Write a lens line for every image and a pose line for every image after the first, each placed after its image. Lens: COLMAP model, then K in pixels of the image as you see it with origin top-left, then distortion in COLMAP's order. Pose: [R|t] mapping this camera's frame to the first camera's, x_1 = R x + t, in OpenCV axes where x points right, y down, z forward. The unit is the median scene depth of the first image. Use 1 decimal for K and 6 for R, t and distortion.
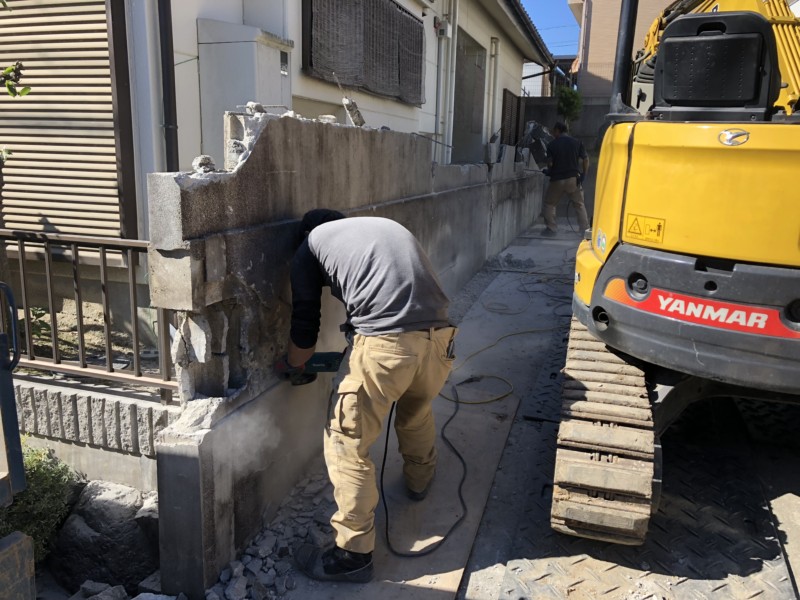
lens RADIAL K [[647.6, 0, 396.7], [0, 647.6, 288.1], [0, 0, 1]] dist [0.027408, -0.015278]
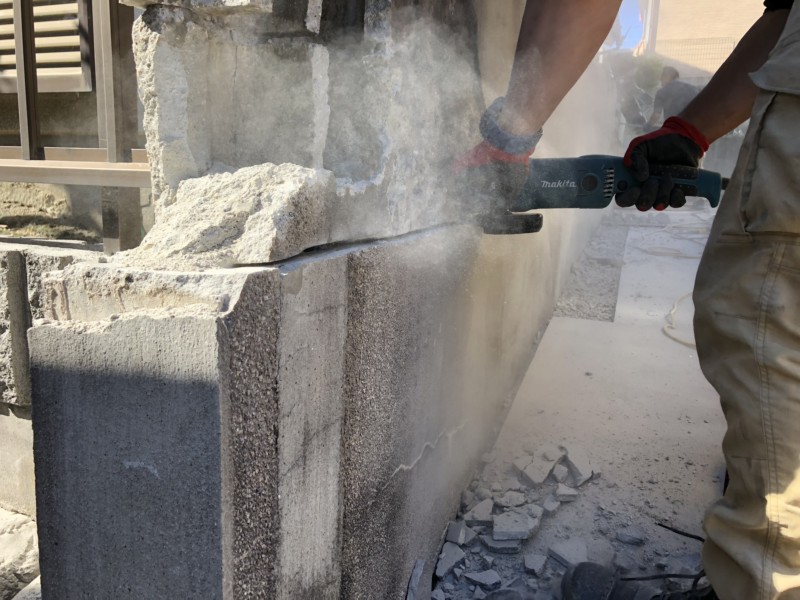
lens RADIAL K [[653.2, 0, 402.6], [0, 653.2, 281.0], [0, 0, 1]] dist [0.103427, -0.172598]
pose [[0.999526, 0.008578, -0.029573, -0.177030], [-0.009820, 0.999065, -0.042105, 0.175388], [0.029184, 0.042375, 0.998675, 0.583778]]
